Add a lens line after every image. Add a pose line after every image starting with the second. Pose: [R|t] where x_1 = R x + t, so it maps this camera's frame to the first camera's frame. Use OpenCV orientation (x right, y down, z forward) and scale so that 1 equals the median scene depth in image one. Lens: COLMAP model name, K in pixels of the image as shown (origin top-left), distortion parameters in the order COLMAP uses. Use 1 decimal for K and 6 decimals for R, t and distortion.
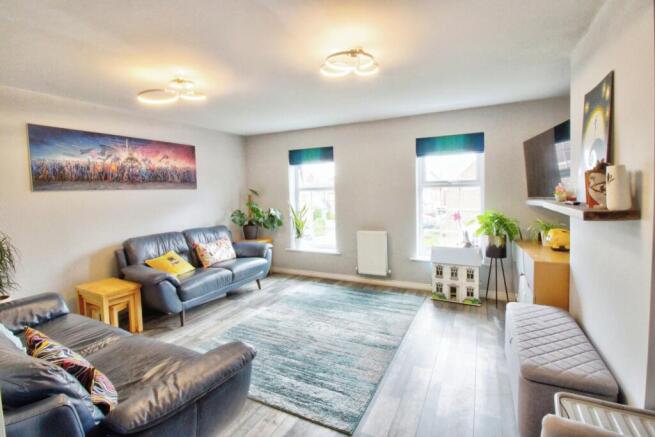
lens RADIAL K [[311.1, 0, 327.2], [0, 311.1, 199.7], [0, 0, 1]] dist [-0.003532, -0.010373]
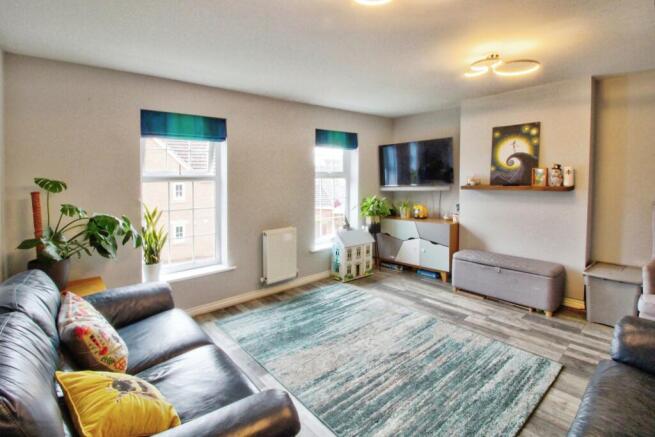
lens RADIAL K [[313.0, 0, 329.5], [0, 313.0, 185.8], [0, 0, 1]] dist [-0.004910, -0.001205]
pose [[0.380697, -0.010121, 0.924645, -0.695683], [0.036167, 0.999338, -0.003952, -0.009449], [-0.923992, 0.034947, 0.380811, 0.648621]]
